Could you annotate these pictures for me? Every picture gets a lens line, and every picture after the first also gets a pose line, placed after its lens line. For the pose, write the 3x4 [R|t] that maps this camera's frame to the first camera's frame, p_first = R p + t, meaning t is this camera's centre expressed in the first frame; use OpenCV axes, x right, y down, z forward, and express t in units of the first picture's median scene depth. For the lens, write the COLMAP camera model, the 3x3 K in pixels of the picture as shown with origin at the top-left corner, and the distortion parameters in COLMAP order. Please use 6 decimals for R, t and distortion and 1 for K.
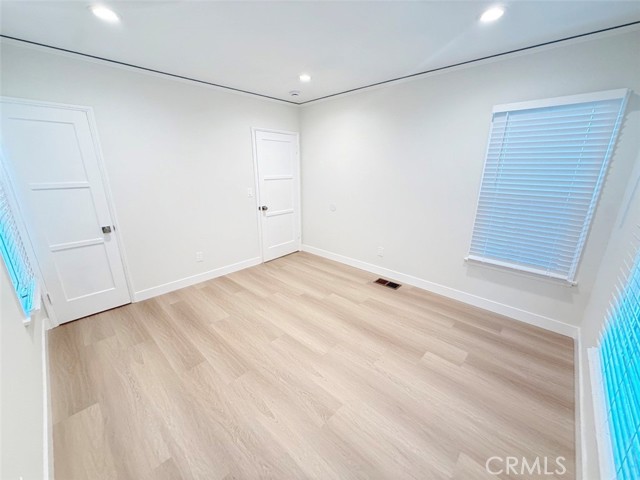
lens RADIAL K [[253.7, 0, 317.8], [0, 253.7, 243.4], [0, 0, 1]] dist [-0.001854, -0.000527]
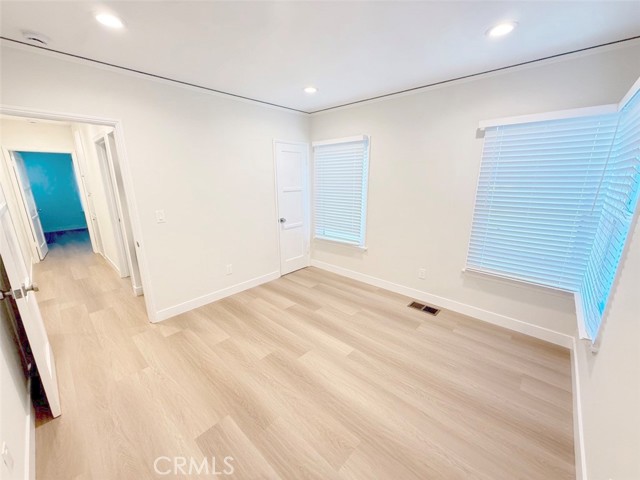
lens RADIAL K [[253.7, 0, 317.2], [0, 253.7, 240.4], [0, 0, 1]] dist [-0.001854, -0.000527]
pose [[0.999748, -0.002965, 0.022266, -0.062777], [0.004165, 0.998528, -0.054070, -0.016537], [-0.022073, 0.054149, 0.998289, 0.059132]]
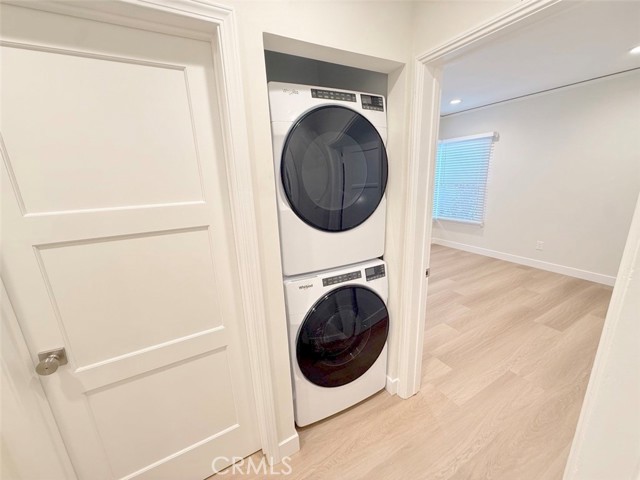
lens RADIAL K [[253.7, 0, 319.3], [0, 253.7, 240.4], [0, 0, 1]] dist [-0.001854, -0.000527]
pose [[0.301877, -0.245458, 0.921206, -0.684731], [0.317252, 0.937078, 0.145724, -0.153938], [-0.899011, 0.248264, 0.360754, 0.537273]]
